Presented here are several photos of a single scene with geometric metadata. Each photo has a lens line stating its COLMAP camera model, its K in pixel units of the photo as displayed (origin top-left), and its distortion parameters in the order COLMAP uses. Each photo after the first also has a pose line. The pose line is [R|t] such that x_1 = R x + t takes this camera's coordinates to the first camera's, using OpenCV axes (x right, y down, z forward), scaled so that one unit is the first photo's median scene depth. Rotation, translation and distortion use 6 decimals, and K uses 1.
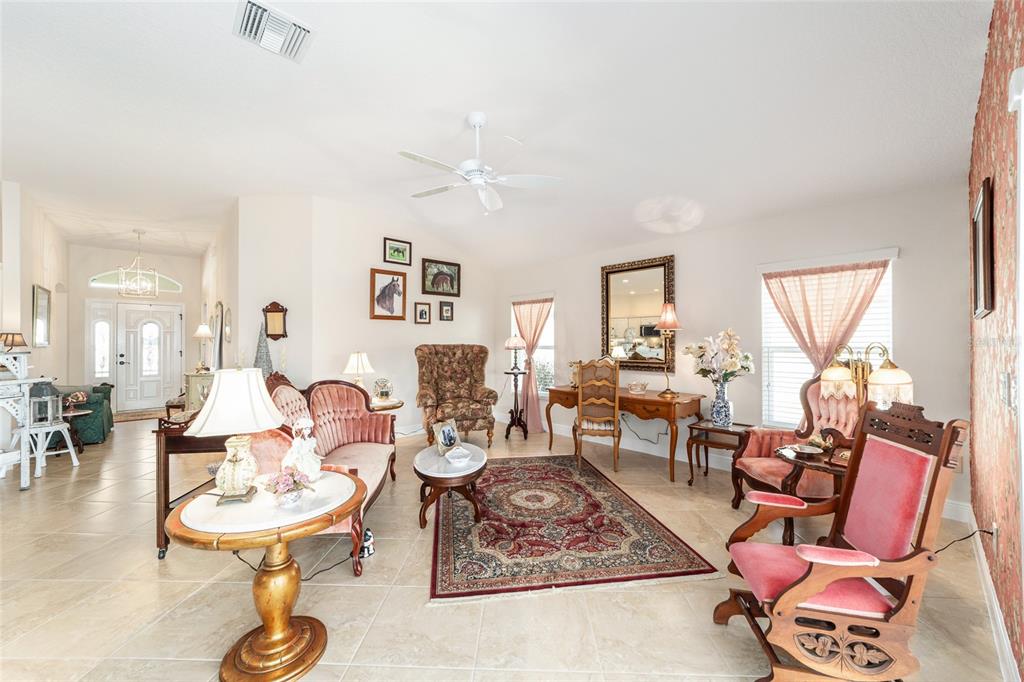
lens RADIAL K [[393.1, 0, 512.0], [0, 393.1, 341.0], [0, 0, 1]] dist [-0.000083, 0.000245]
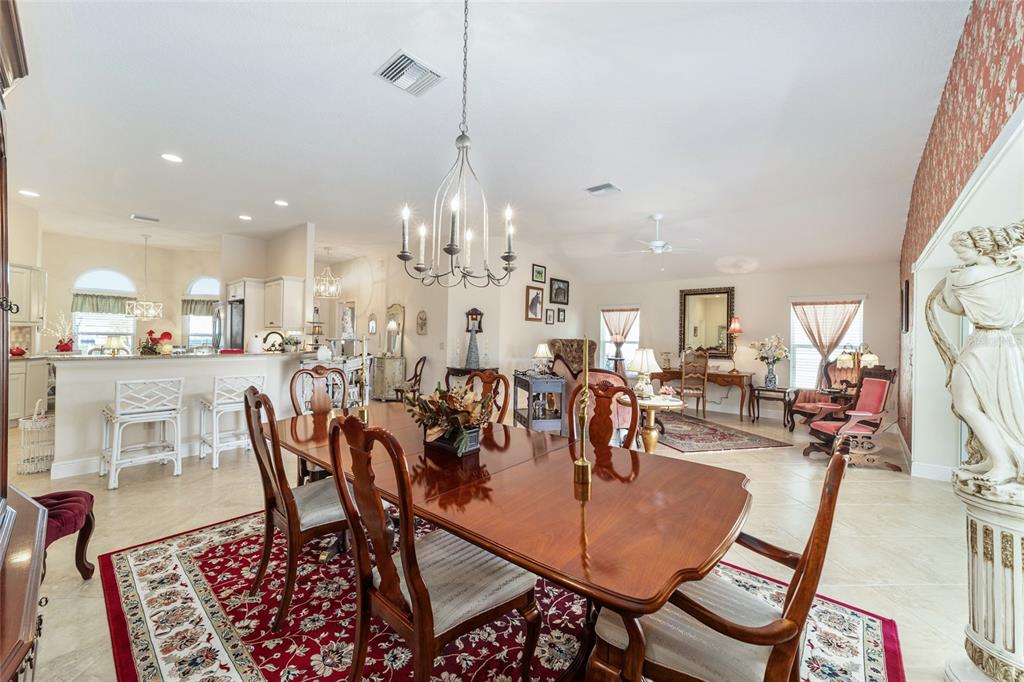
lens RADIAL K [[404.2, 0, 510.9], [0, 404.2, 335.5], [0, 0, 1]] dist [0.000472, 0.000065]
pose [[0.994806, 0.021660, 0.099460, -0.606795], [-0.021462, 0.999765, -0.003059, 0.005148], [-0.099503, 0.000909, 0.995037, -0.513499]]
